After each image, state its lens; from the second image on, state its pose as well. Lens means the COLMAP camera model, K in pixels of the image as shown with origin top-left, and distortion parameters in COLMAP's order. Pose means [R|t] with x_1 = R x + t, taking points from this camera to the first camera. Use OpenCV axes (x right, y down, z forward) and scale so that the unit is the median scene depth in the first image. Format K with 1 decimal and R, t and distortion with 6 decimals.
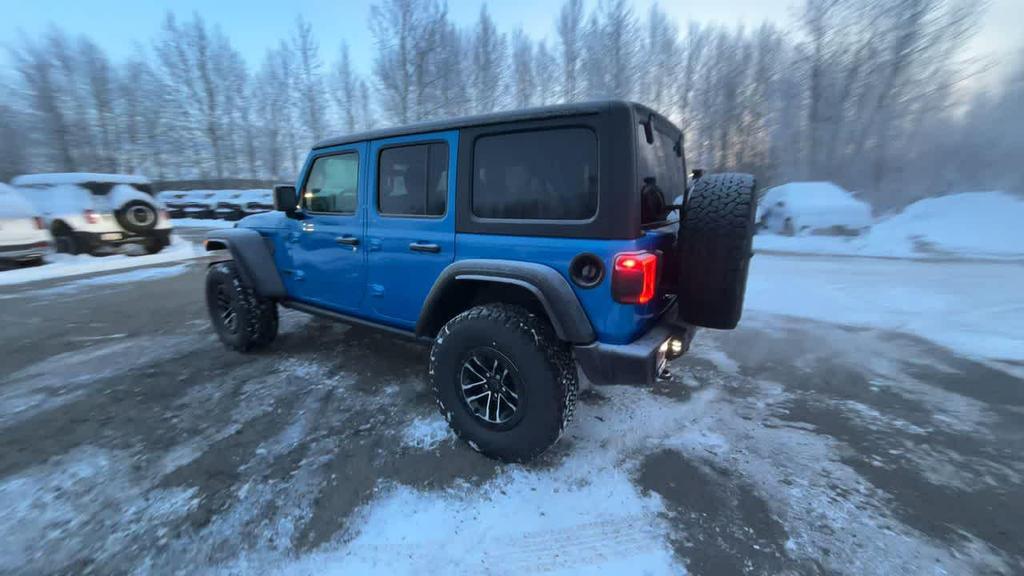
lens RADIAL K [[396.0, 0, 509.8], [0, 396.0, 291.0], [0, 0, 1]] dist [-0.001896, 0.000094]
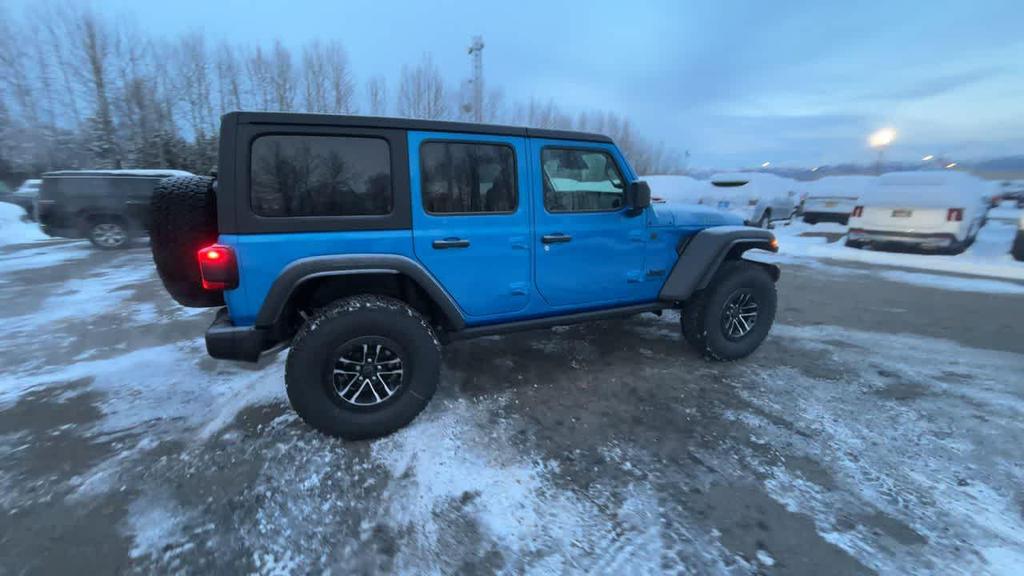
lens RADIAL K [[396.0, 0, 510.5], [0, 396.0, 284.9], [0, 0, 1]] dist [-0.001896, 0.000094]
pose [[-0.593041, 0.195051, -0.781190, 0.854248], [-0.182229, 0.912525, 0.366183, -0.531141], [0.784280, 0.359517, -0.505621, 2.149231]]
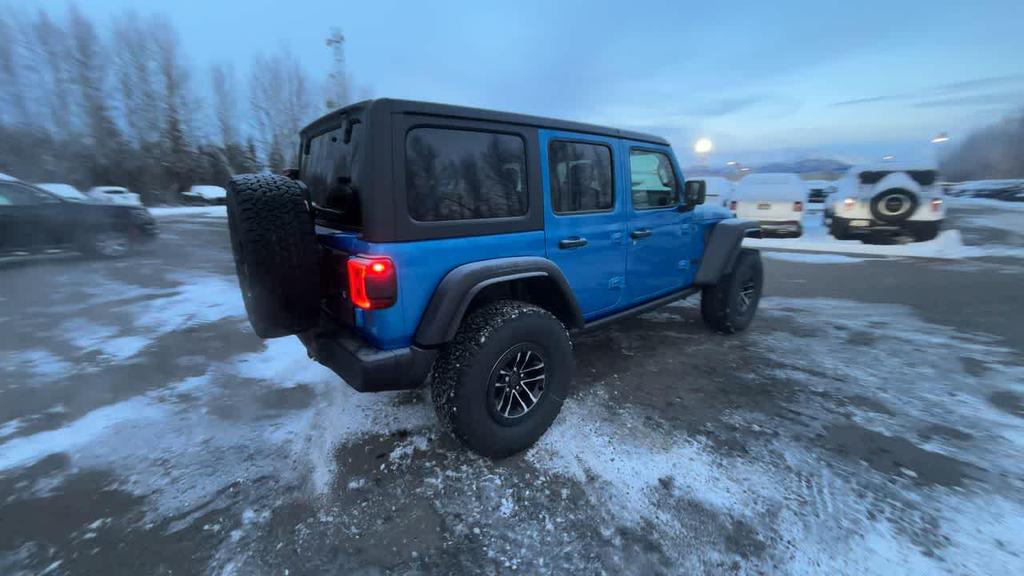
lens RADIAL K [[396.0, 0, 508.8], [0, 396.0, 285.1], [0, 0, 1]] dist [-0.001896, 0.000094]
pose [[-0.322492, 0.229702, -0.918279, 1.131396], [-0.206930, 0.929537, 0.305190, -0.406603], [0.923677, 0.288441, -0.252236, 1.629290]]
